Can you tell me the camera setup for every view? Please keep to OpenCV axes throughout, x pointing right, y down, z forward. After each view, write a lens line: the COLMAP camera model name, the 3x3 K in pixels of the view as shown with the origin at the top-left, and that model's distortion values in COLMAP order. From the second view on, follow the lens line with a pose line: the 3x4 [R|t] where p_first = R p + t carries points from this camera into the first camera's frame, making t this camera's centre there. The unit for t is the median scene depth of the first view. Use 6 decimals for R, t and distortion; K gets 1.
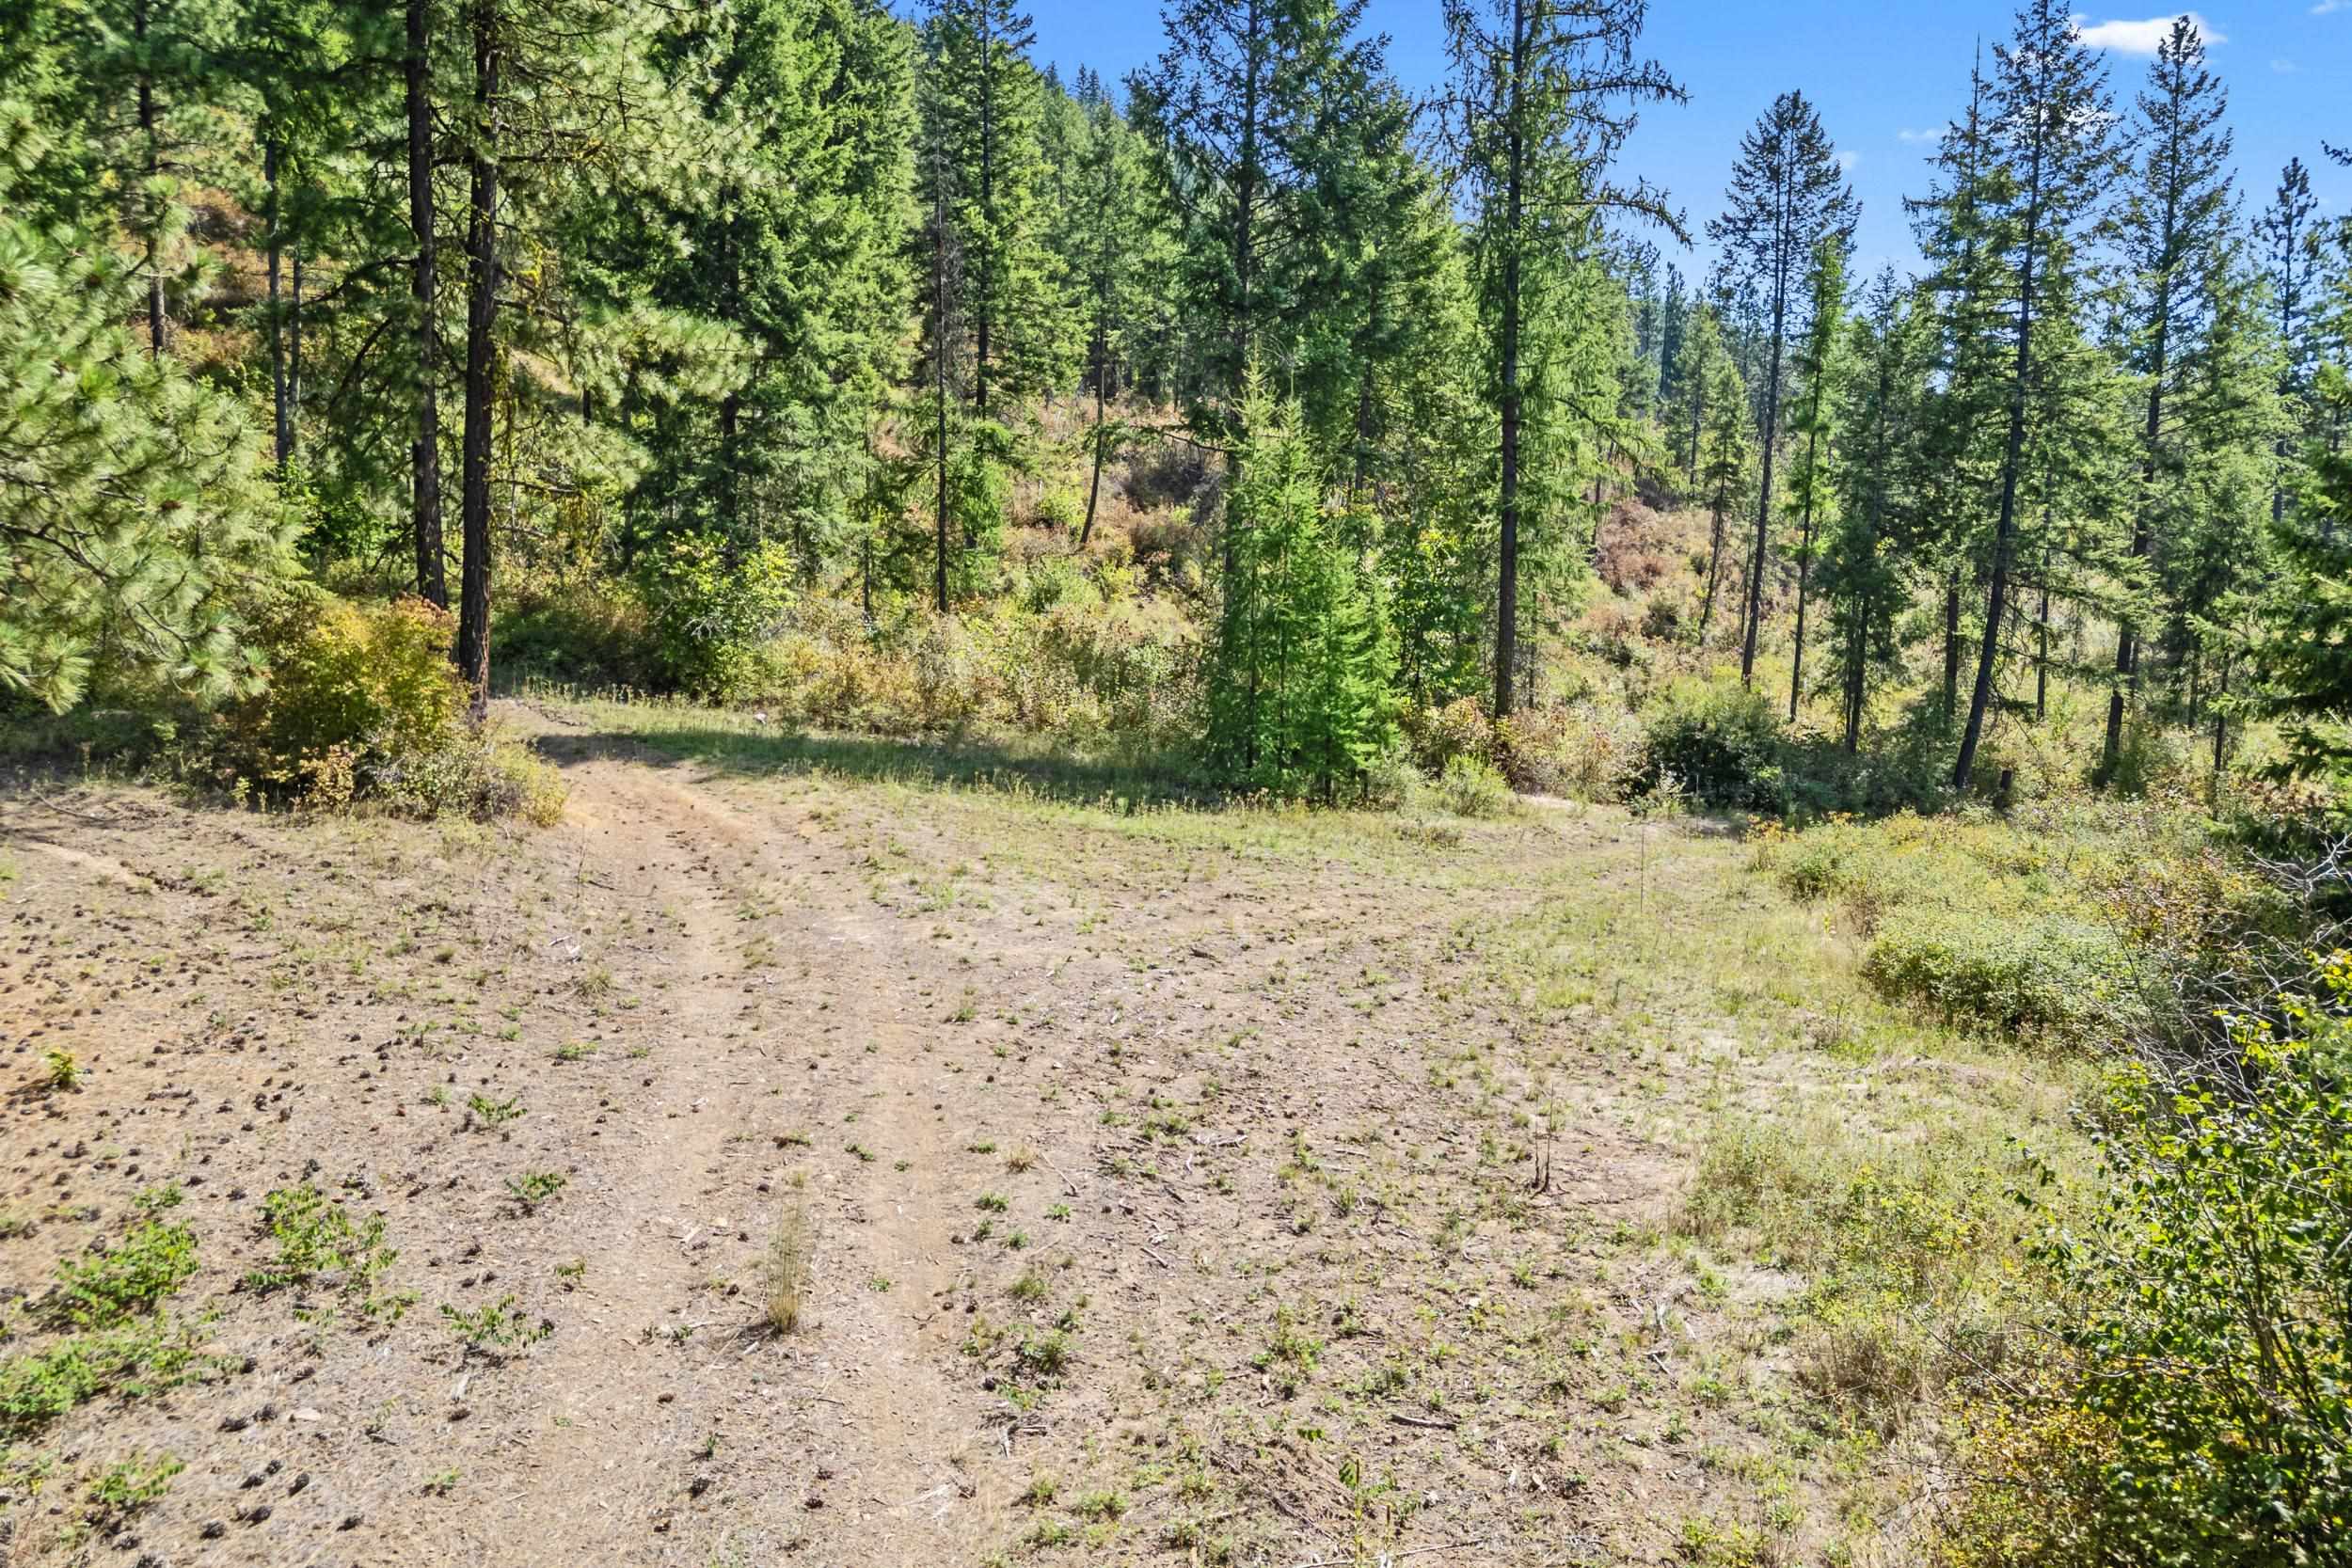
lens RADIAL K [[1617.6, 0, 1178.4], [0, 1617.6, 720.9], [0, 0, 1]] dist [0.042093, -0.038651]
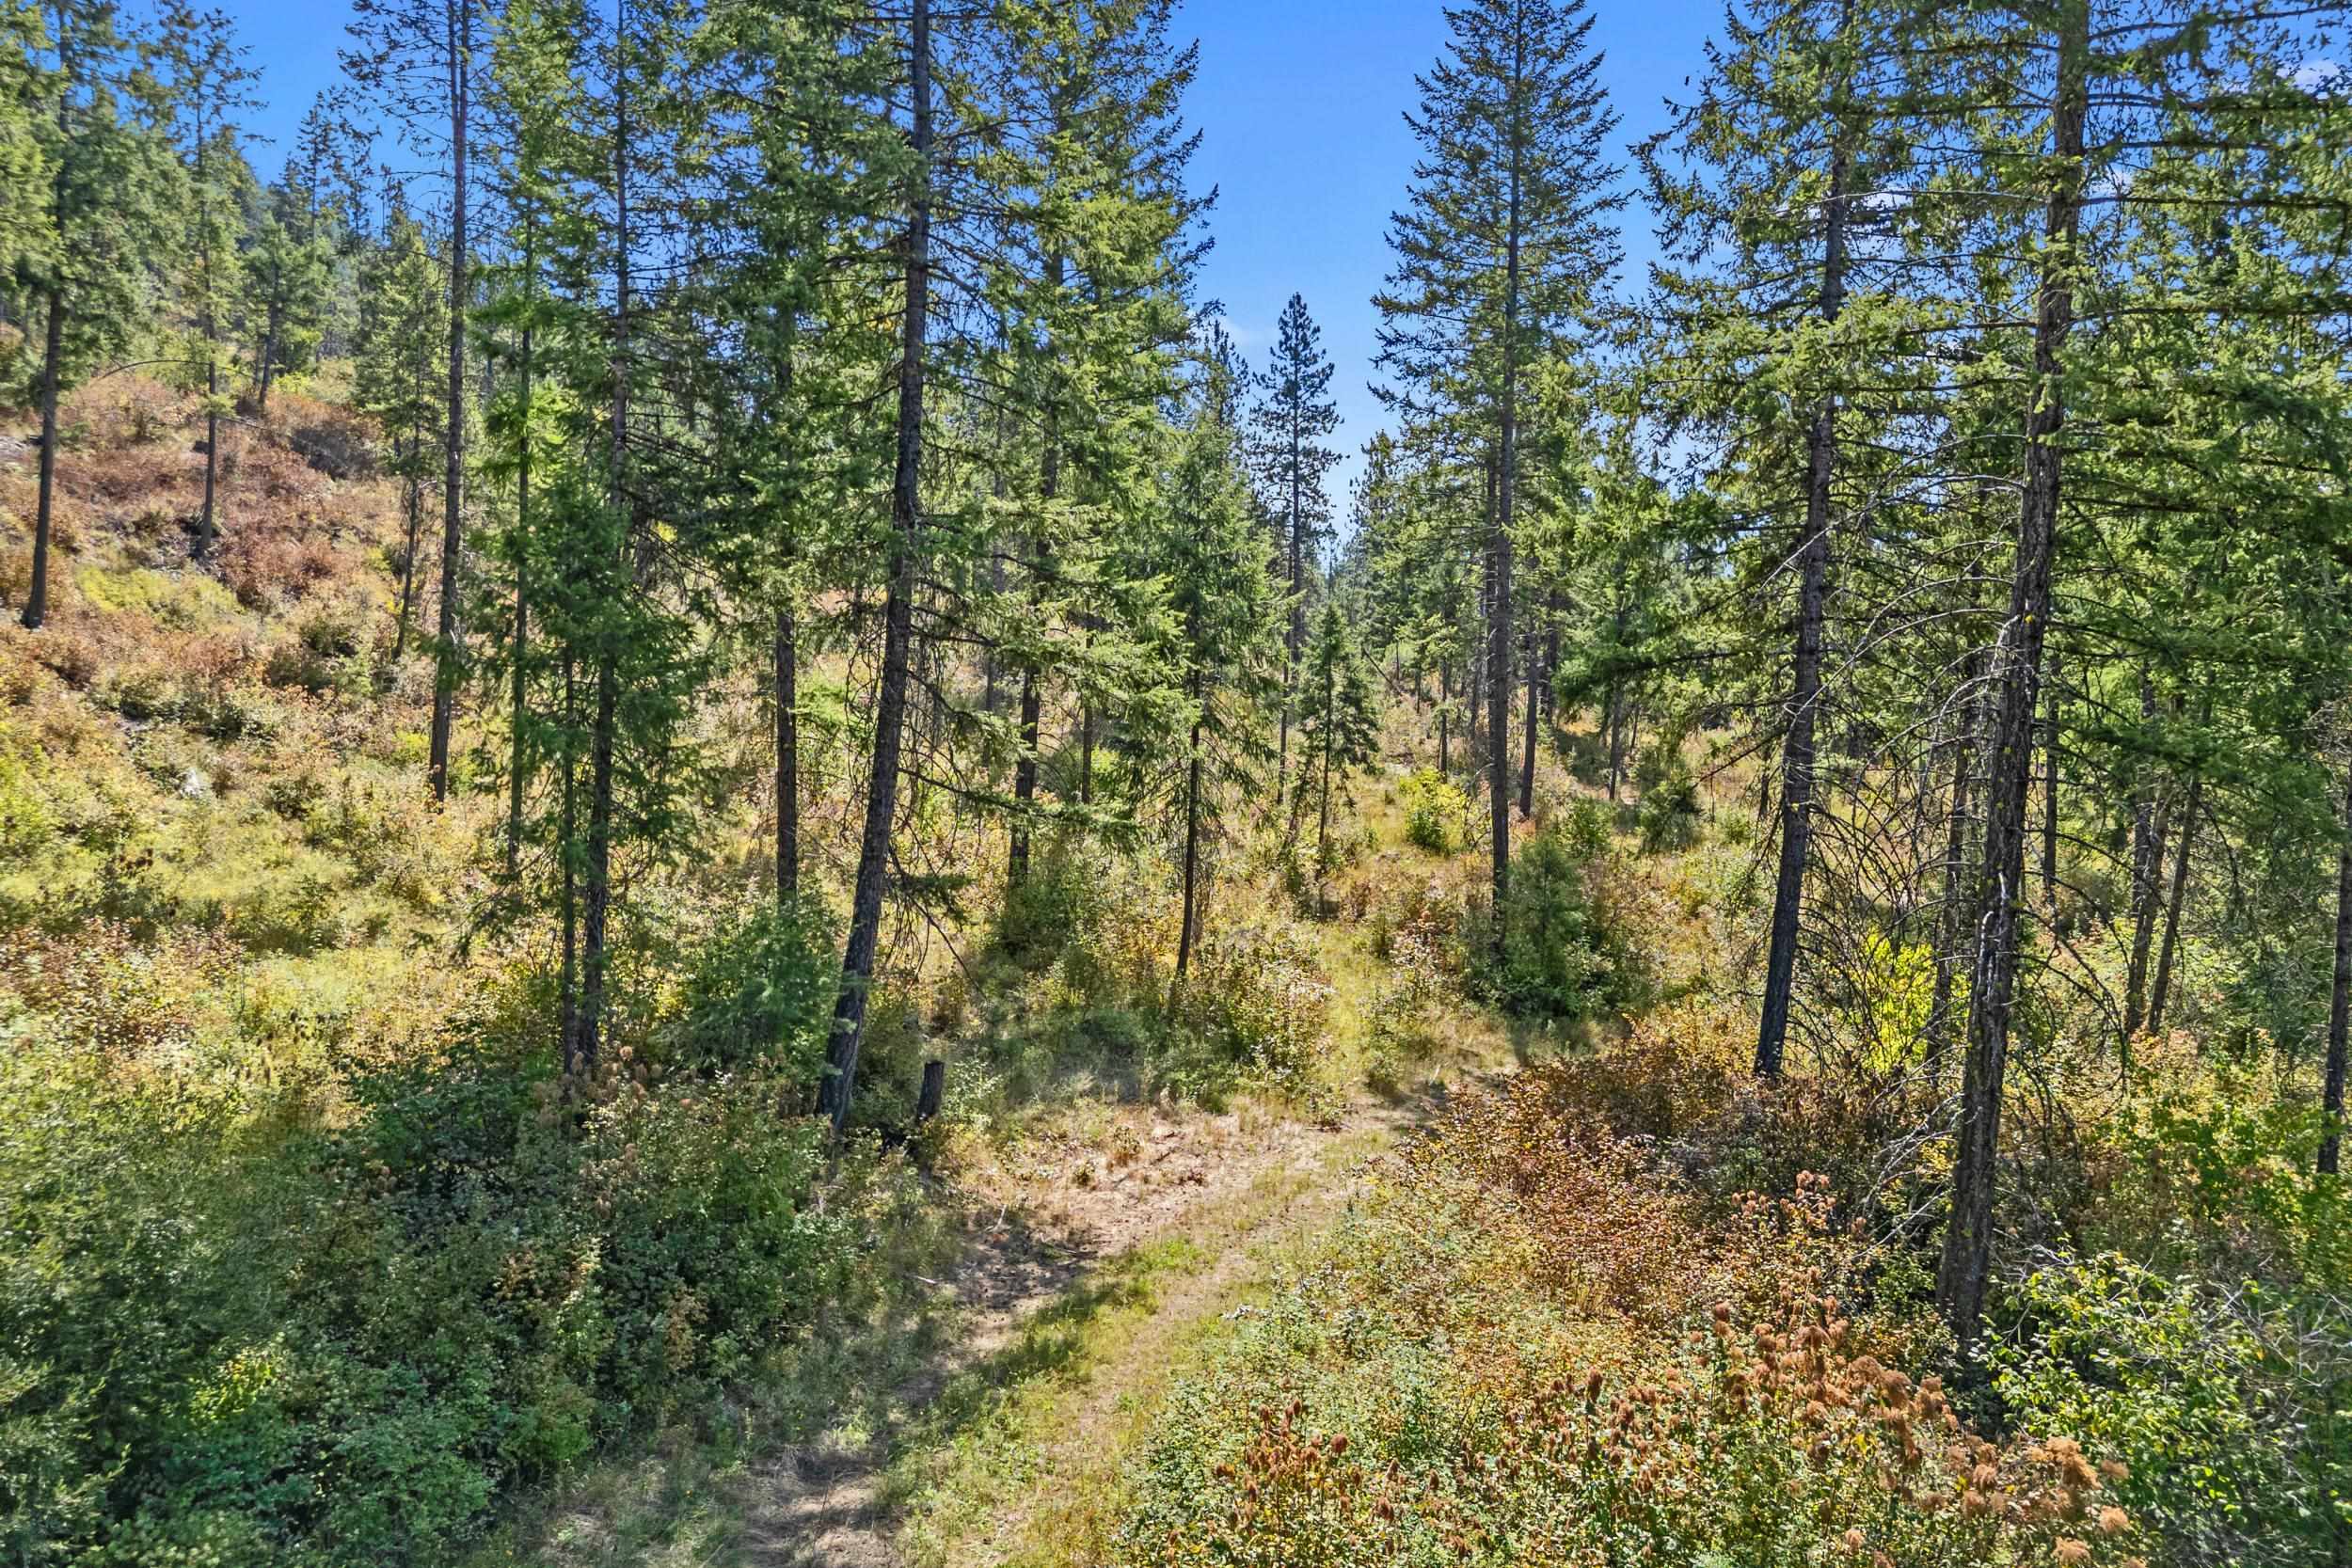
lens RADIAL K [[1617.6, 0, 1178.4], [0, 1617.6, 720.9], [0, 0, 1]] dist [0.042093, -0.038651]
pose [[0.761191, -0.040691, 0.647250, 0.158494], [0.038368, 0.999107, 0.017690, -0.037666], [-0.647392, 0.011368, 0.762072, 0.354436]]
